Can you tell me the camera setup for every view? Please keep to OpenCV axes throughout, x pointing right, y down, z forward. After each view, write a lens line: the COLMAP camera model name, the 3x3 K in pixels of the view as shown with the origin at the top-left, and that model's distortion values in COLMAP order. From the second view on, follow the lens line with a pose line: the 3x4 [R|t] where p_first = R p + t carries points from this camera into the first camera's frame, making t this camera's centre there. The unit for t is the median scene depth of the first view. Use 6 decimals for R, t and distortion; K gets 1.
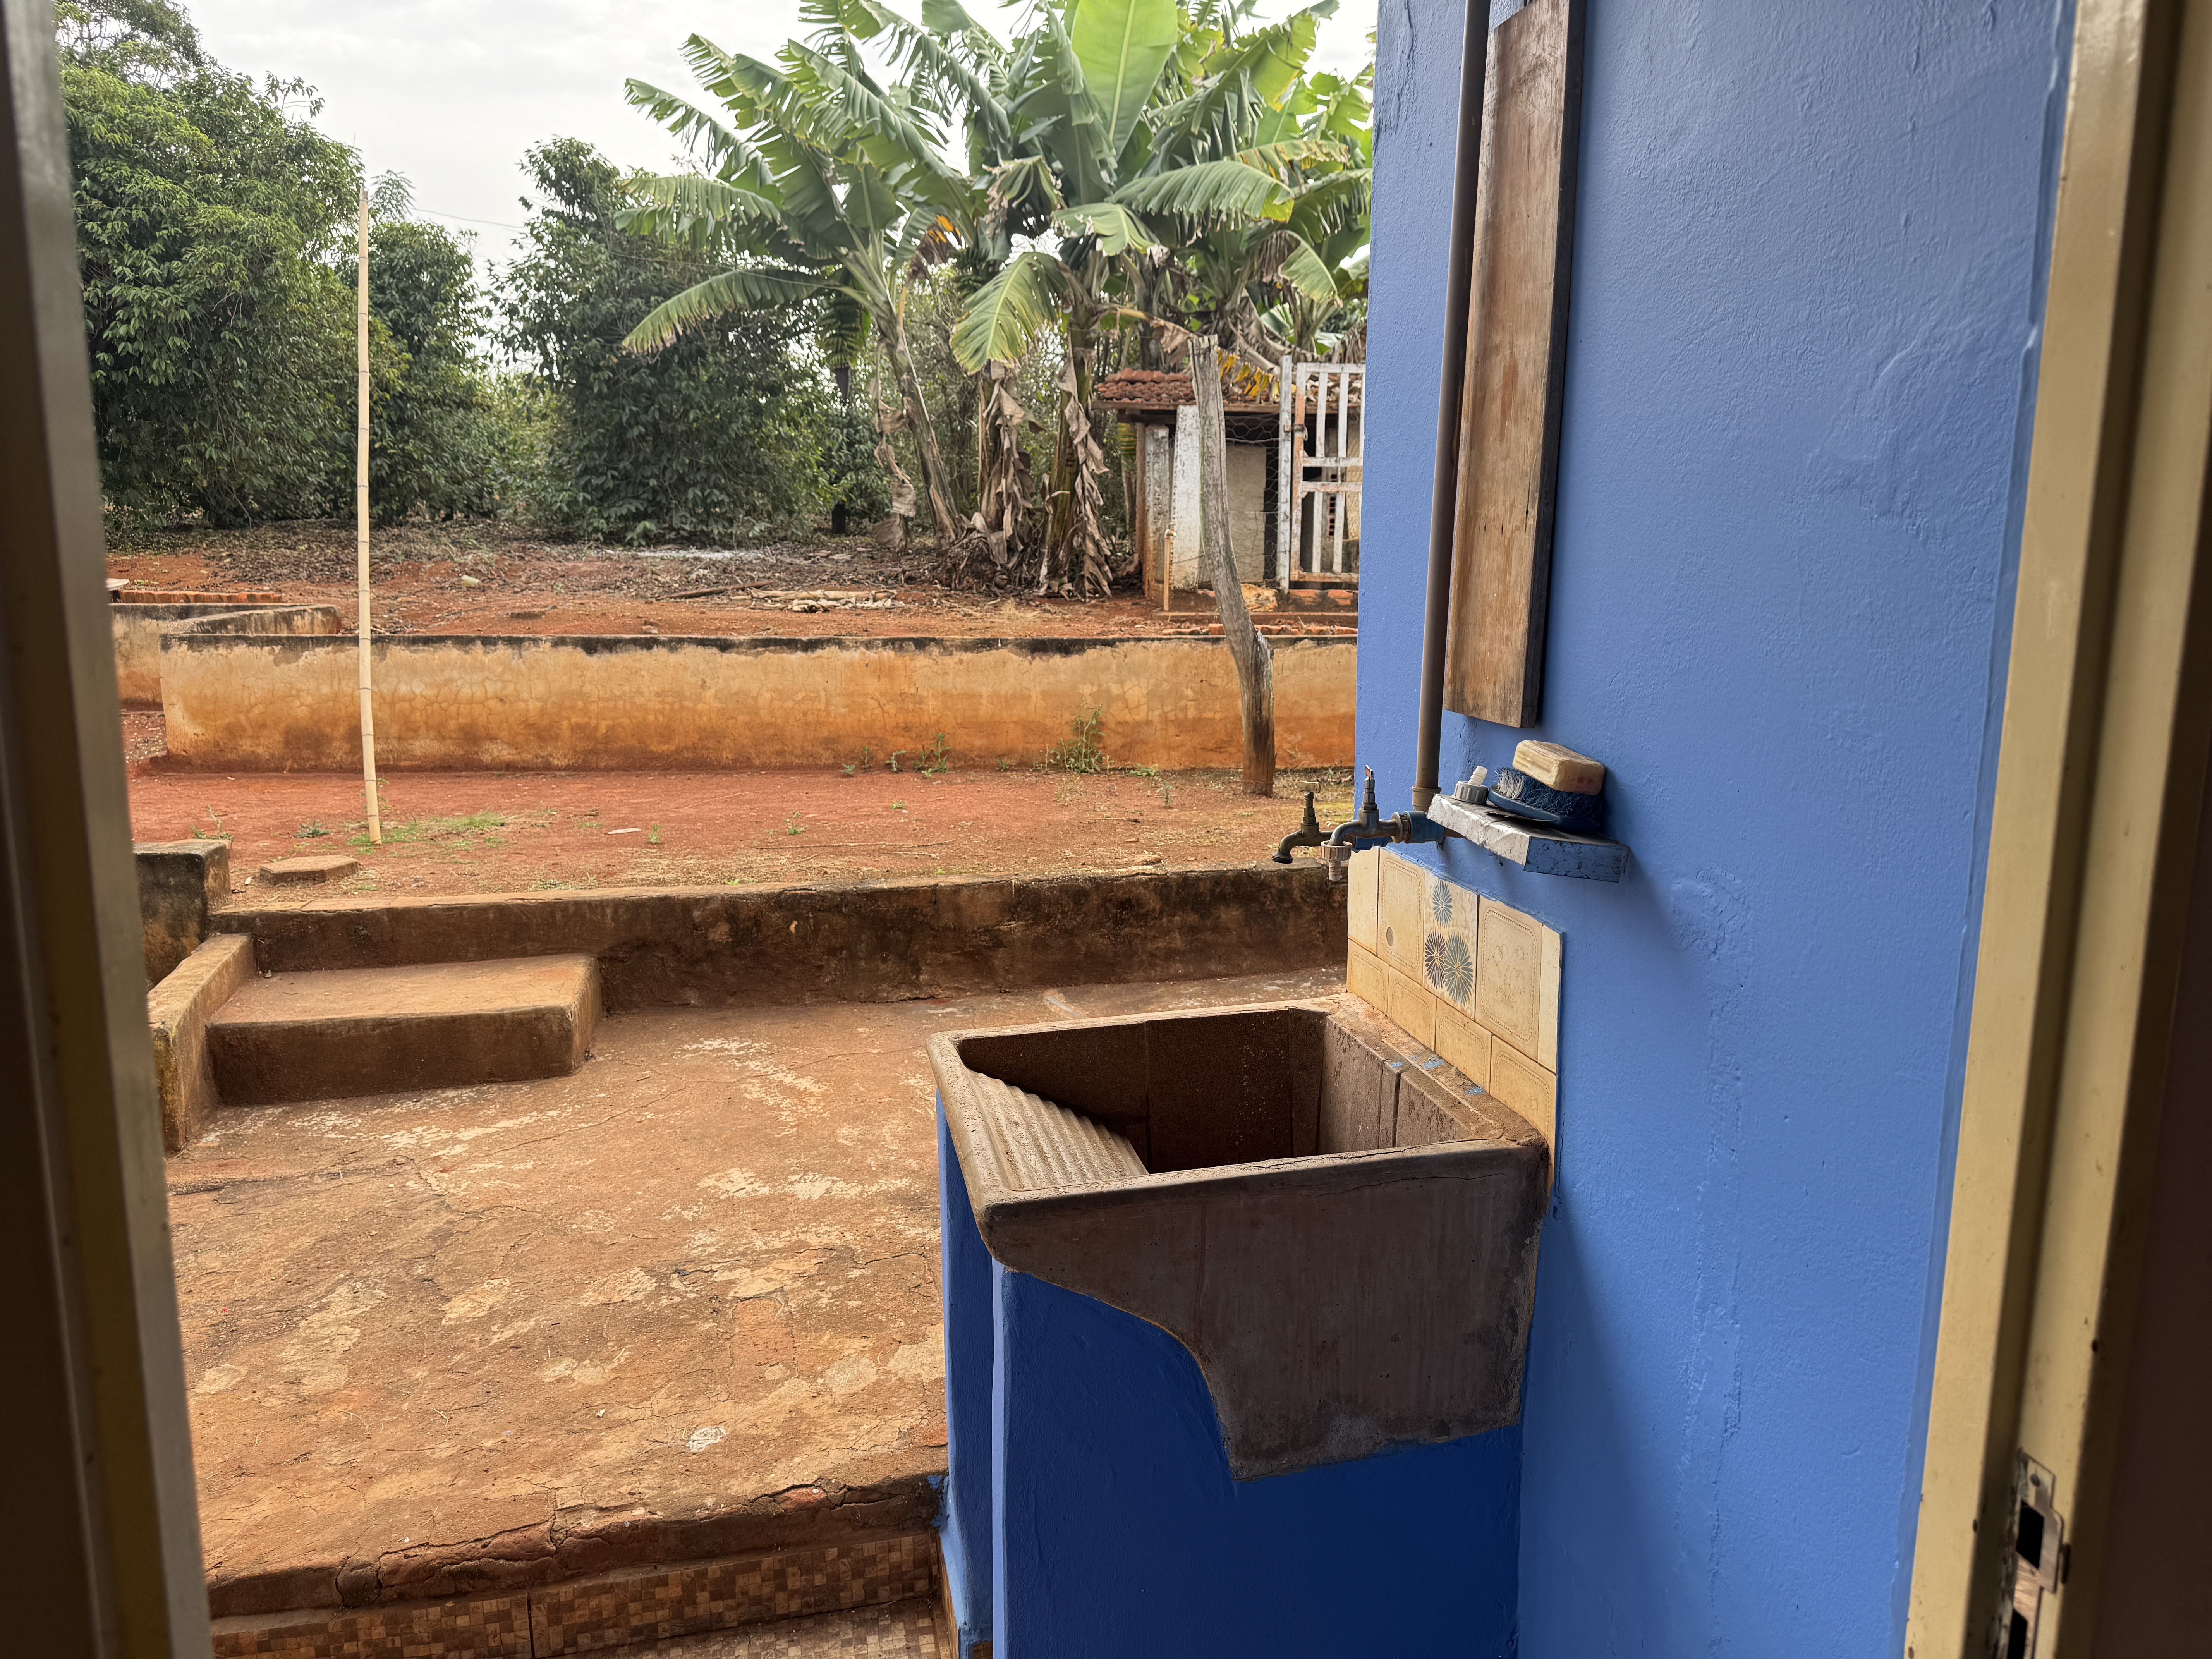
lens RADIAL K [[1531.8, 0, 1109.2], [0, 1531.8, 846.4], [0, 0, 1]] dist [-0.005356, -0.013337]
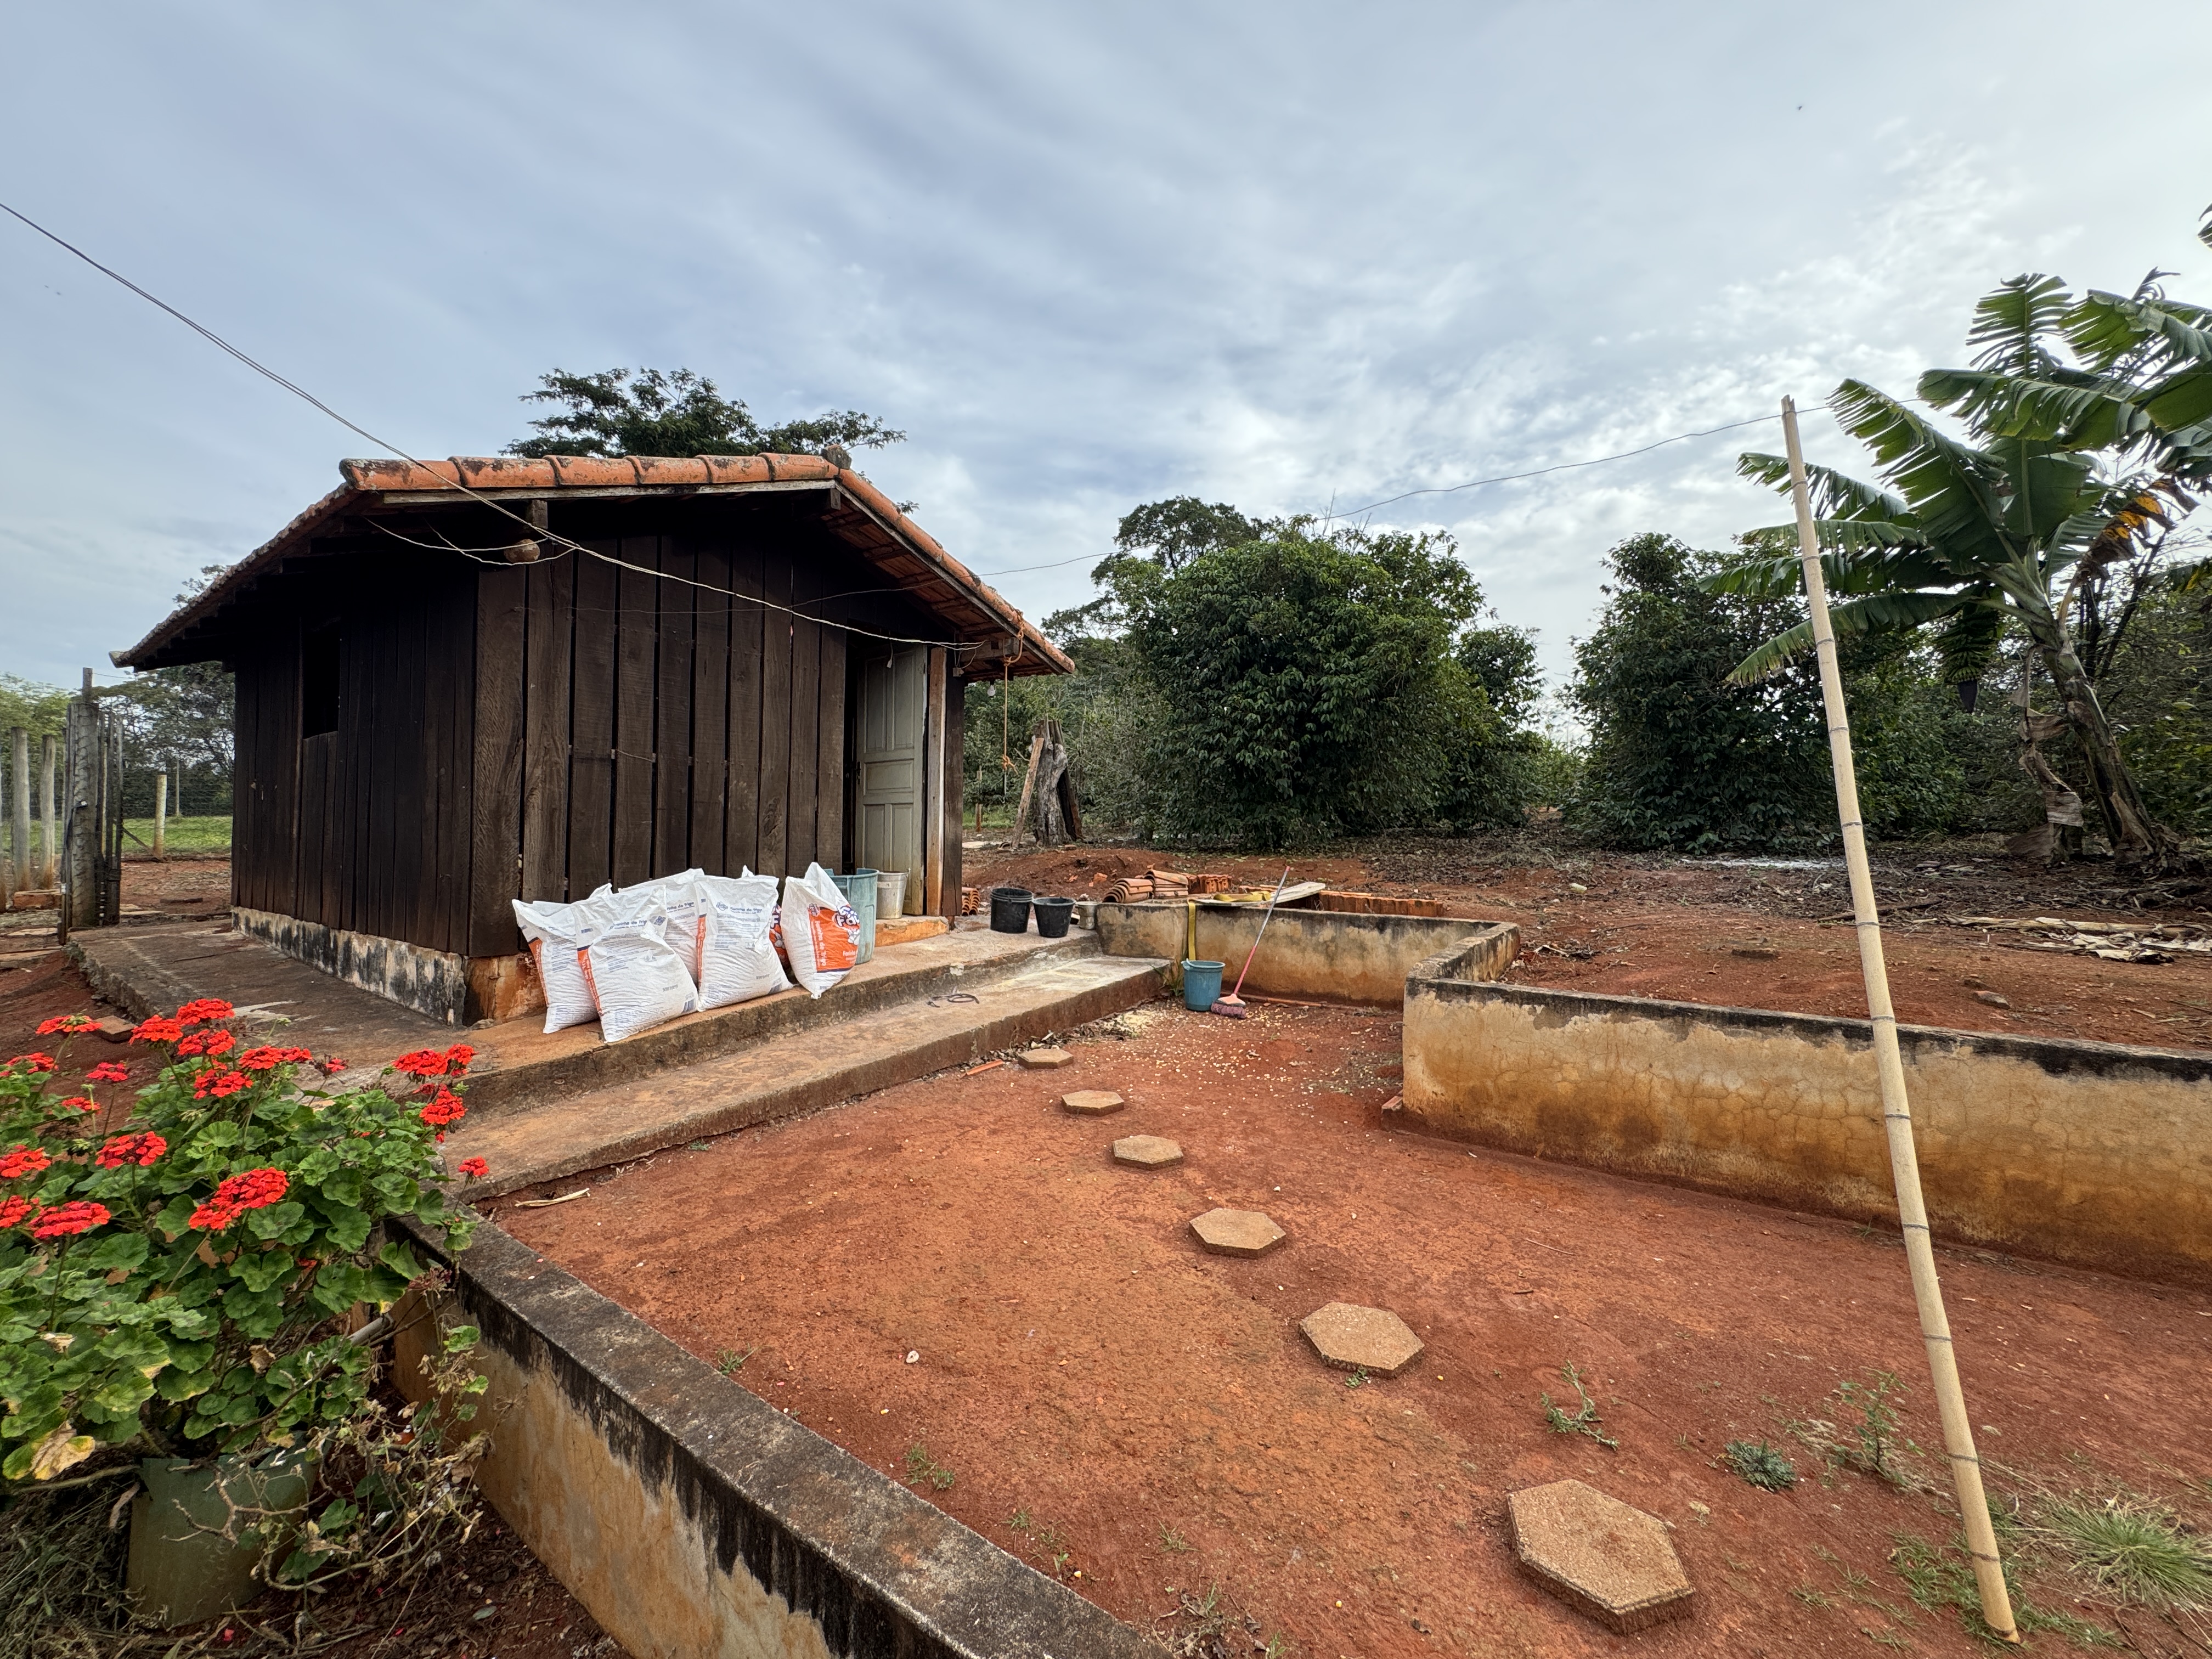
lens RADIAL K [[882.4, 0, 1105.7], [0, 882.4, 825.1], [0, 0, 1]] dist [-0.003883, 0.001135]
pose [[0.734209, -0.008446, -0.678871, -0.235486], [-0.130230, 0.979602, -0.153033, -0.074375], [0.666316, 0.200768, 0.718133, 0.285318]]
